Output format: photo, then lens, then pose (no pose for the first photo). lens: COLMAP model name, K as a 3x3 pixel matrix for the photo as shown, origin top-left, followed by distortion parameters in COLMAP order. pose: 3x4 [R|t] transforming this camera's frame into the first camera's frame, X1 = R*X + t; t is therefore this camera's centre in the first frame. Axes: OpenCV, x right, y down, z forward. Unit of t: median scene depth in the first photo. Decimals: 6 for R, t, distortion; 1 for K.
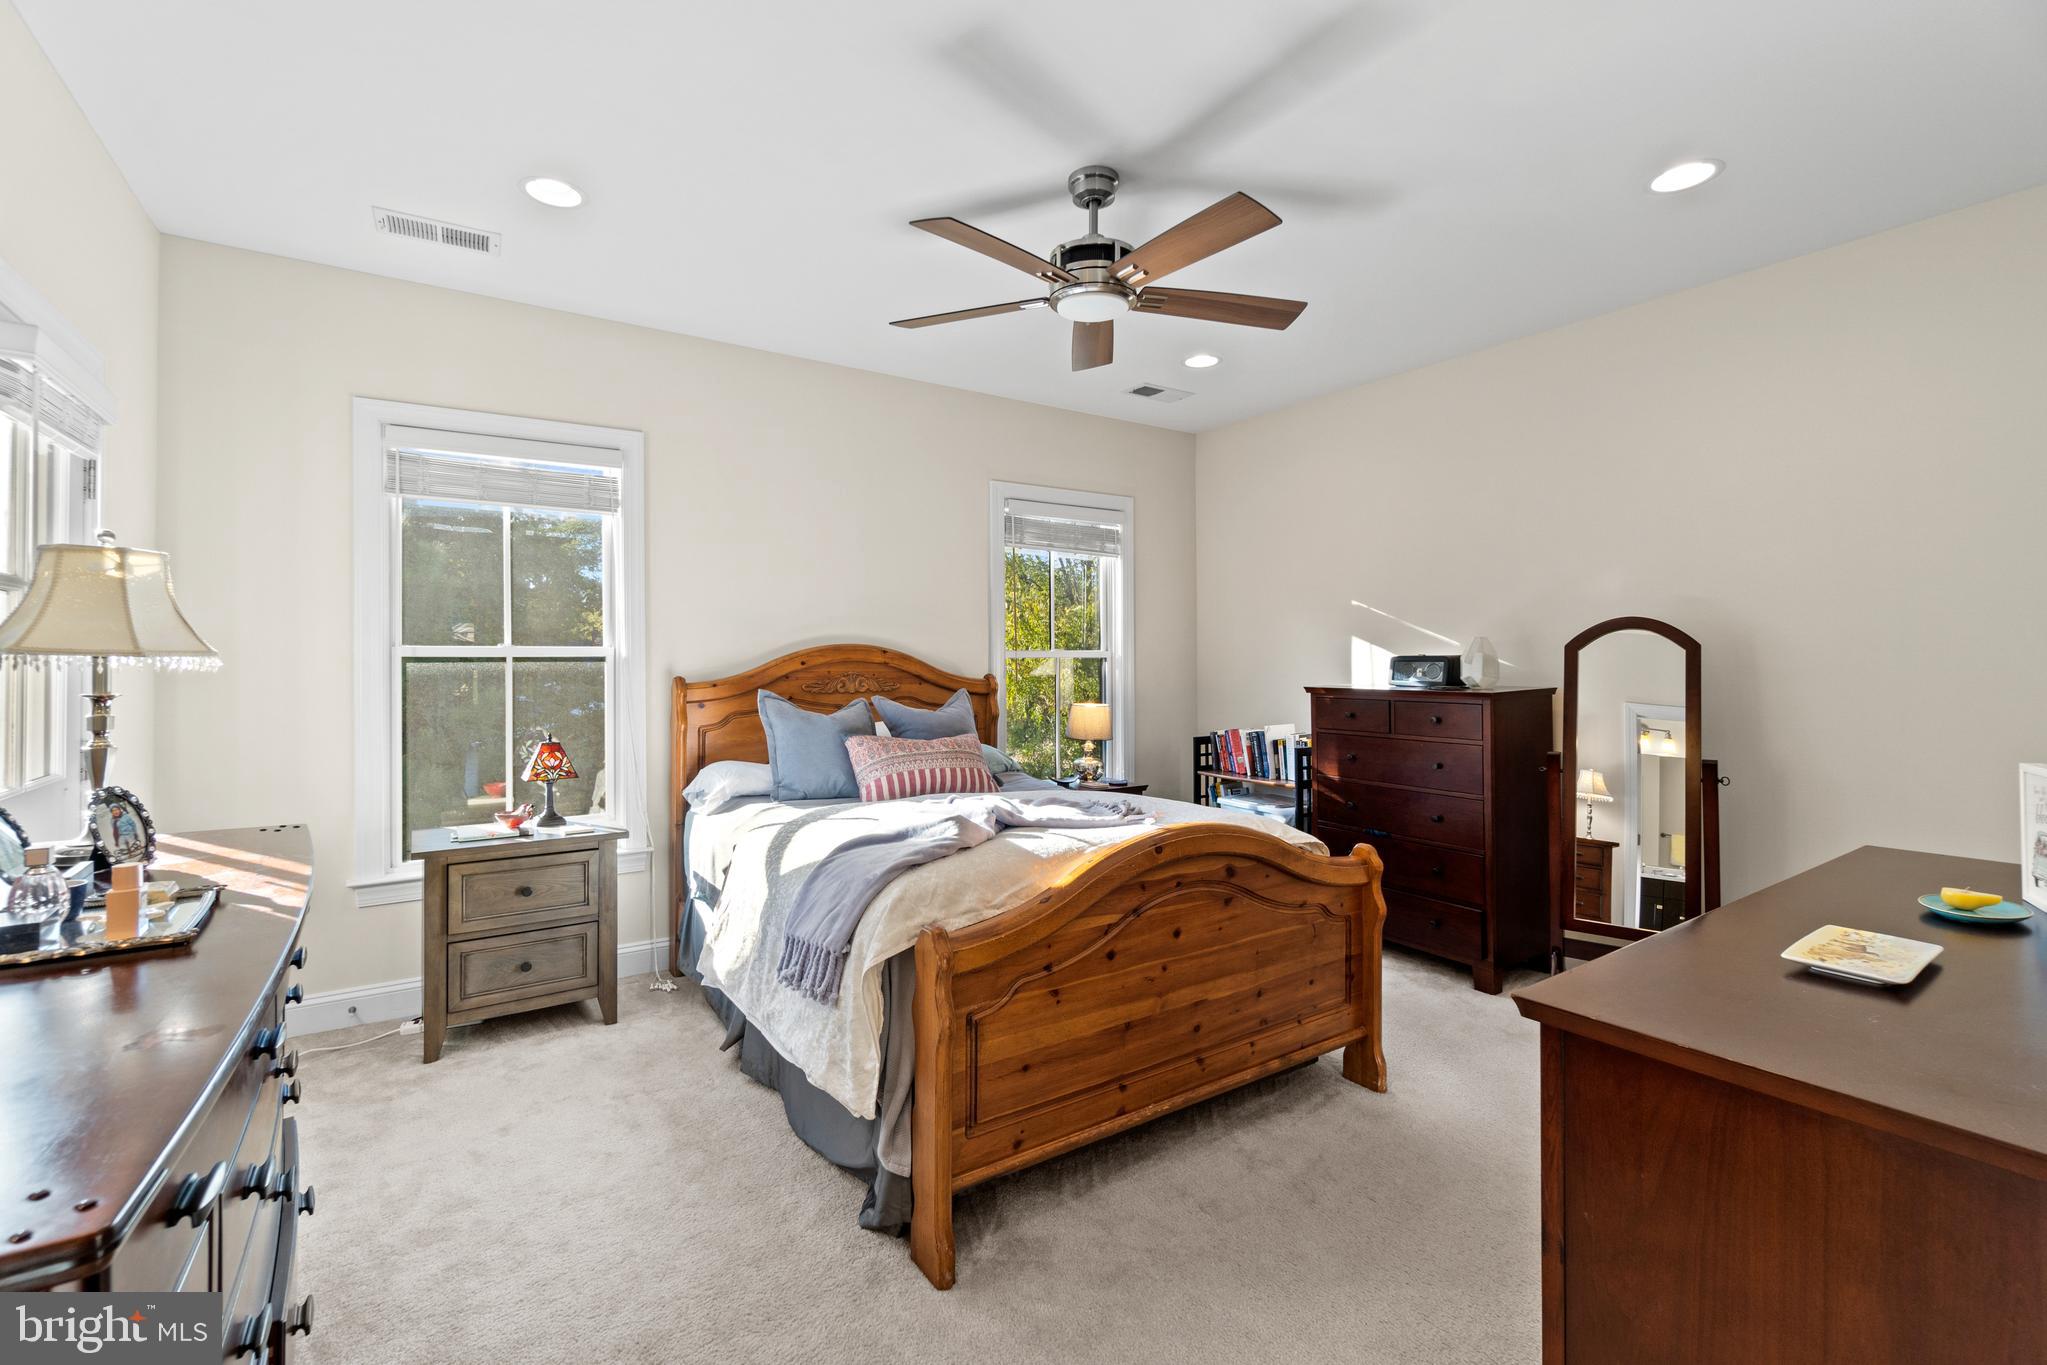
lens RADIAL K [[887.6, 0, 1014.5], [0, 887.6, 654.3], [0, 0, 1]] dist [-0.001676, -0.000077]
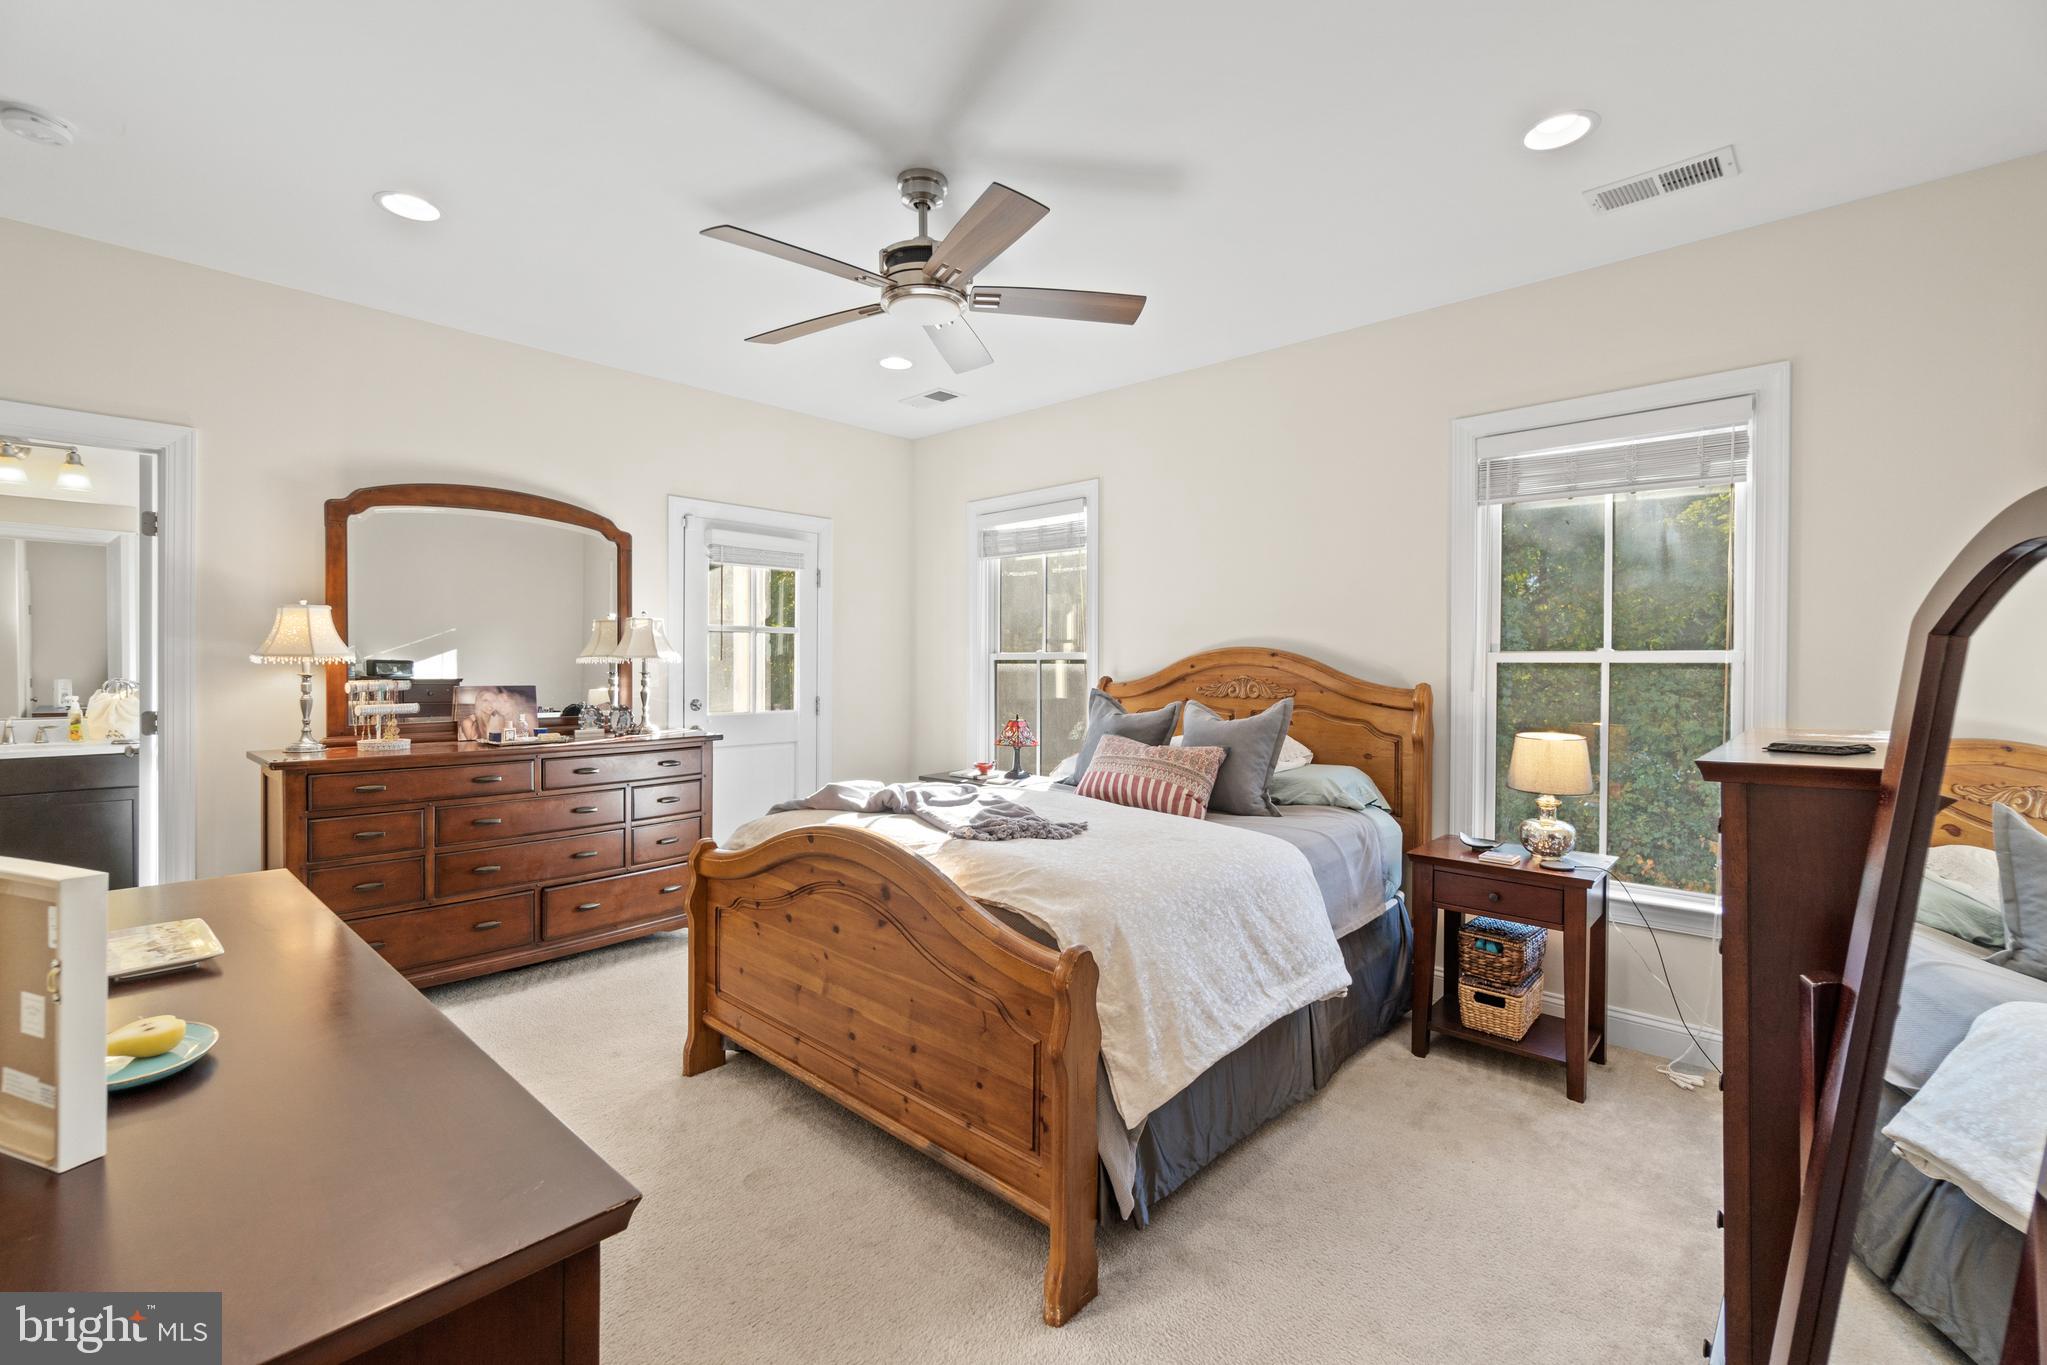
lens RADIAL K [[880.3, 0, 1021.6], [0, 880.3, 674.0], [0, 0, 1]] dist [0.000236, 0.000164]
pose [[0.231924, 0.013572, -0.972639, 0.823014], [-0.000077, 0.999903, 0.013934, 0.004881], [0.972734, -0.003157, 0.231903, 0.661157]]
